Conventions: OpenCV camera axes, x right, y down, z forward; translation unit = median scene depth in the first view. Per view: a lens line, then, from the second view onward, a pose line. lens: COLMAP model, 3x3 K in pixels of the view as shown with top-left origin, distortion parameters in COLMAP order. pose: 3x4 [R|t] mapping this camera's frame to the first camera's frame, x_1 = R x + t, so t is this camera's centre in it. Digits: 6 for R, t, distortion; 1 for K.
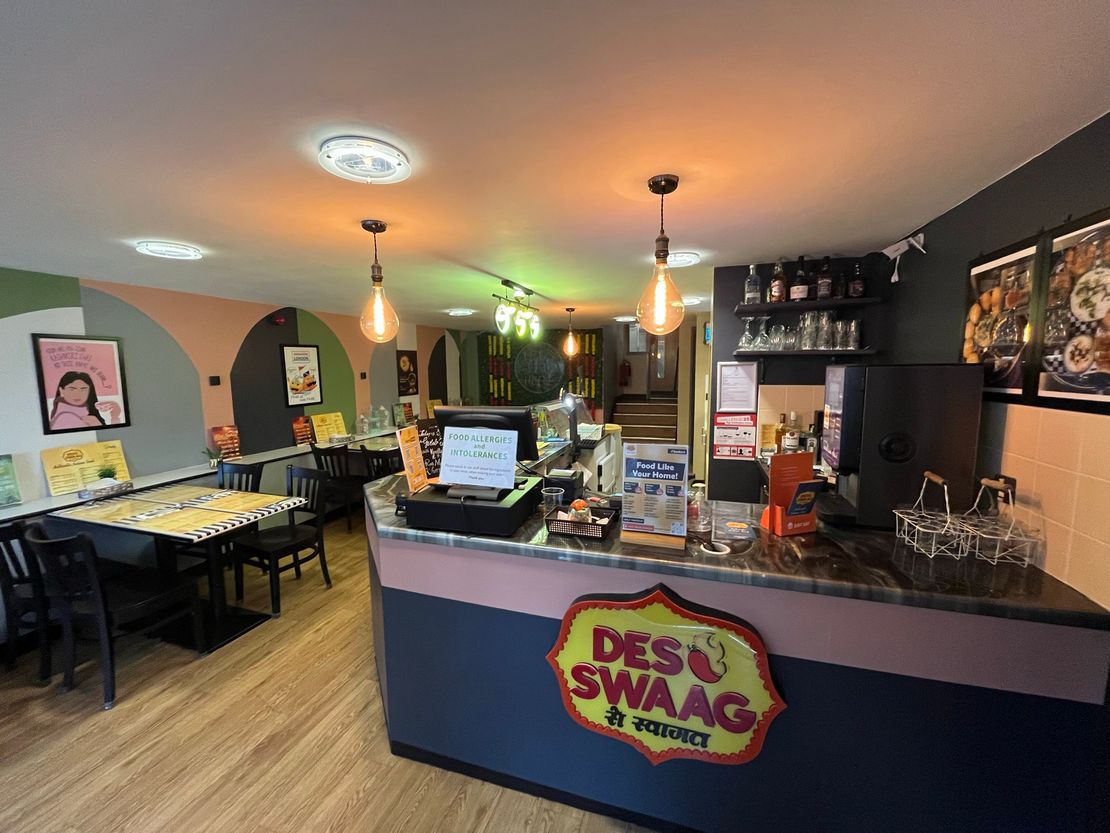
lens RADIAL K [[448.3, 0, 554.7], [0, 448.3, 416.2], [0, 0, 1]] dist [-0.001102, 0.000455]
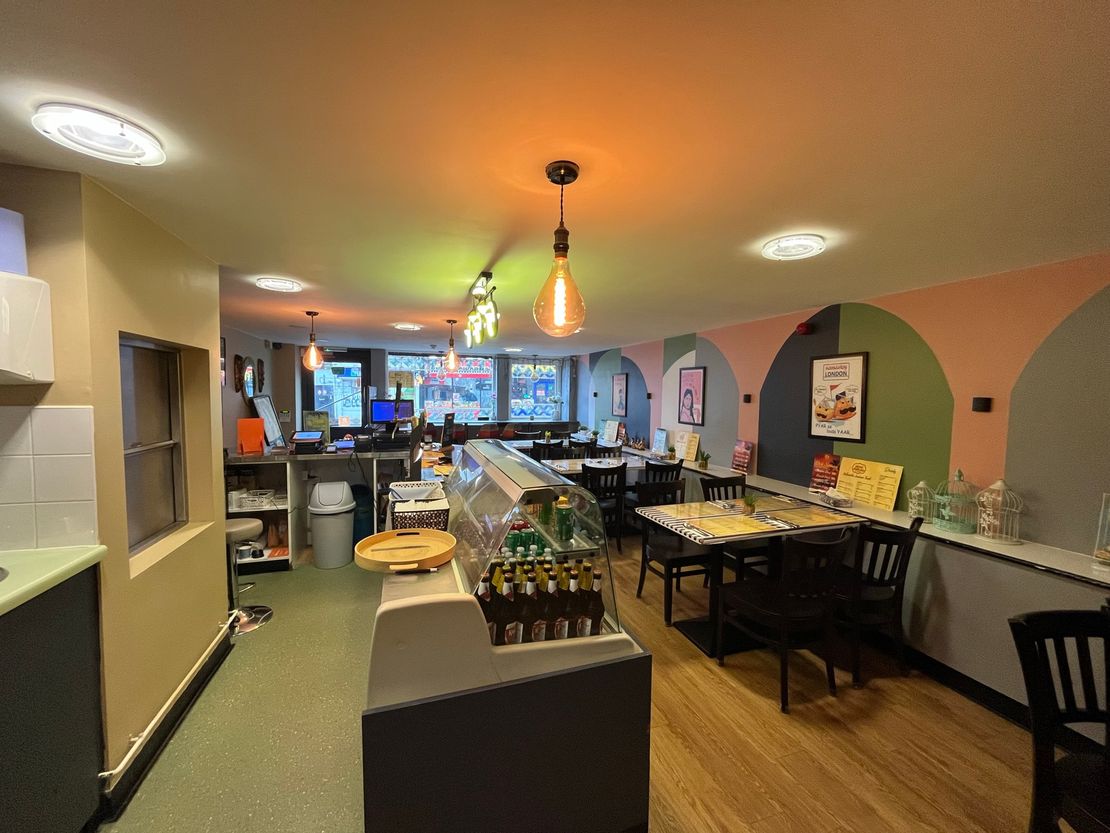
lens RADIAL K [[448.3, 0, 554.2], [0, 448.3, 415.3], [0, 0, 1]] dist [-0.001102, 0.000455]
pose [[-0.798780, 0.035531, -0.600573, 0.231745], [-0.068211, 0.986469, 0.149084, -0.144962], [0.597744, 0.160051, -0.785548, 1.355703]]
